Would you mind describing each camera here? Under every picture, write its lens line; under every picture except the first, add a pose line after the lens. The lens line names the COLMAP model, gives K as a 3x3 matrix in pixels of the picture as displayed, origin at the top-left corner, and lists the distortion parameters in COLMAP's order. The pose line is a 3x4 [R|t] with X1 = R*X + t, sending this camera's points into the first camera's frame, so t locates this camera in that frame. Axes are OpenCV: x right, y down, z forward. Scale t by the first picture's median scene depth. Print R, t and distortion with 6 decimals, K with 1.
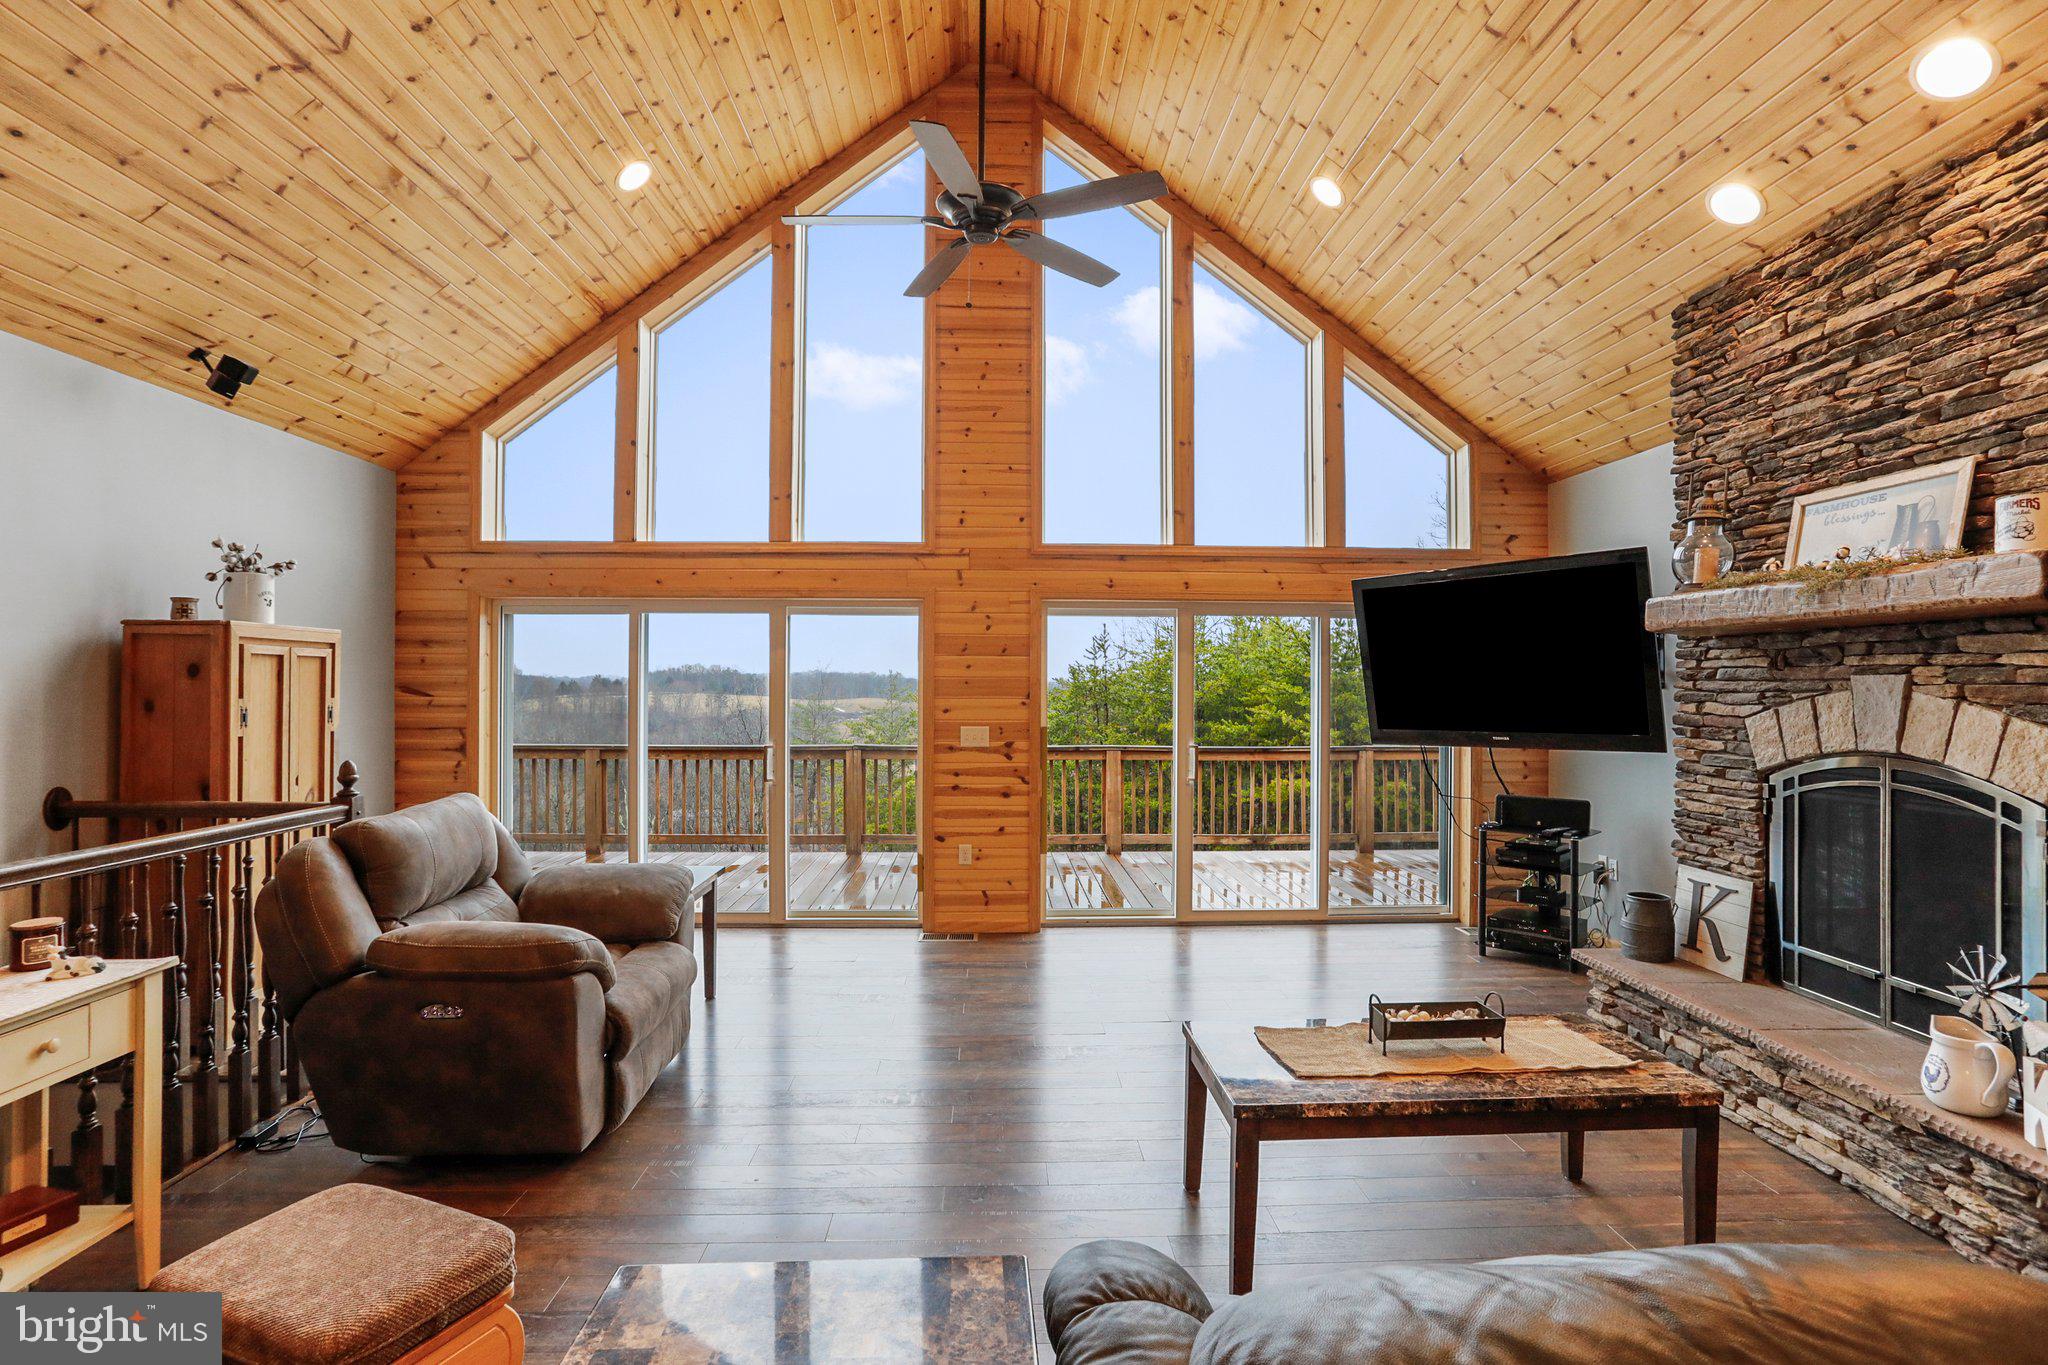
lens RADIAL K [[993.2, 0, 1023.0], [0, 993.2, 676.1], [0, 0, 1]] dist [-0.061686, 0.031766]
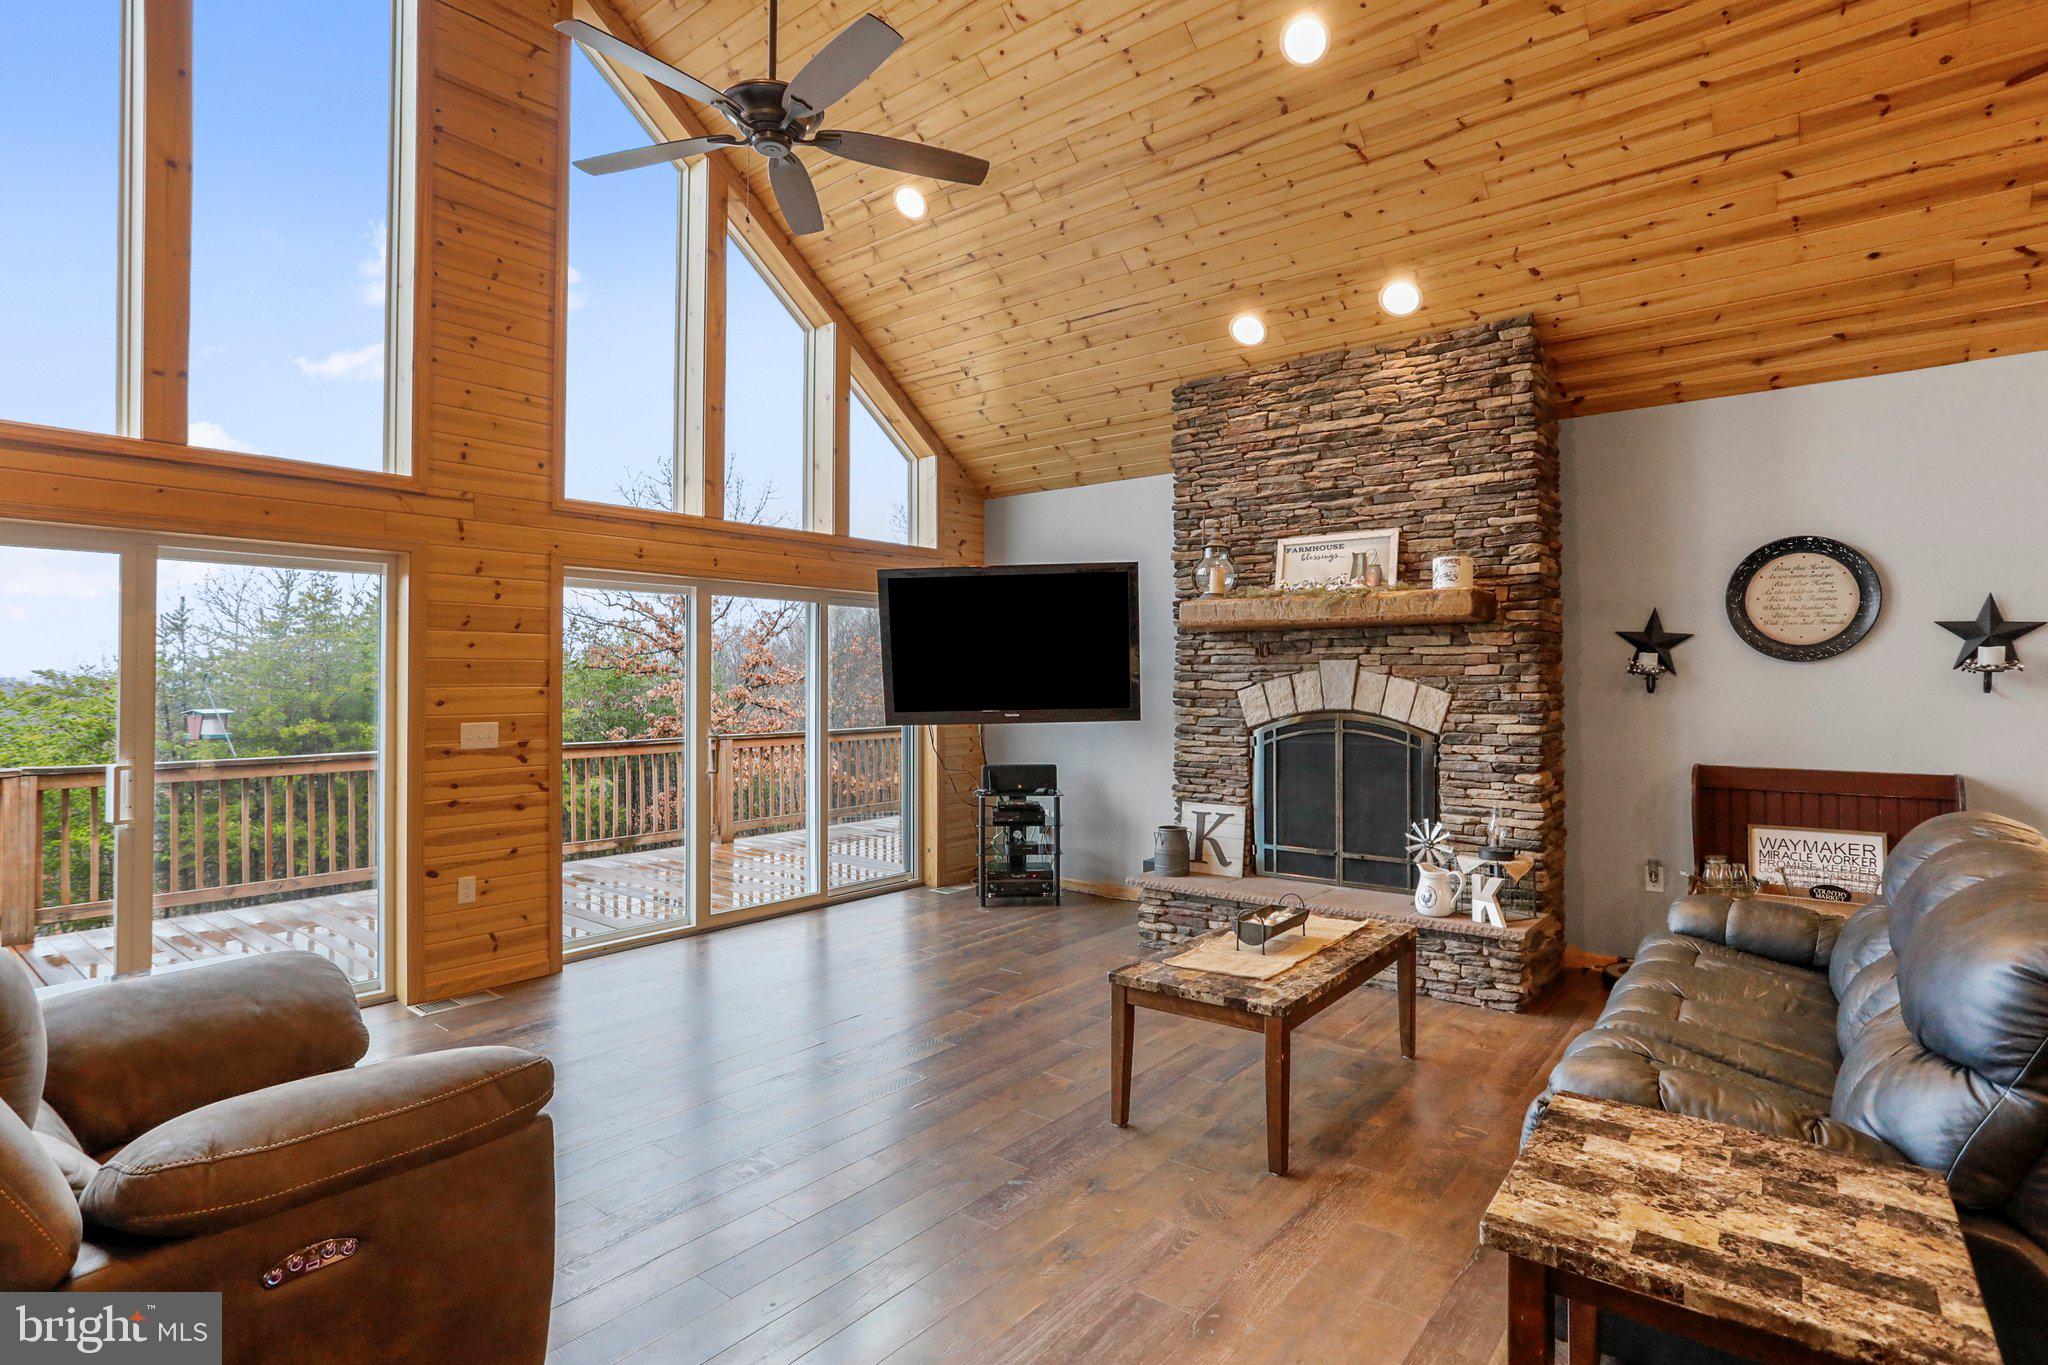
lens RADIAL K [[1026.0, 0, 1026.0], [0, 1026.0, 654.2], [0, 0, 1]] dist [-0.044676, 0.000622]
pose [[0.655646, 0.013389, 0.754950, -0.375746], [-0.002423, 0.999875, -0.015628, 0.008946], [-0.755065, 0.008417, 0.655596, 0.163018]]
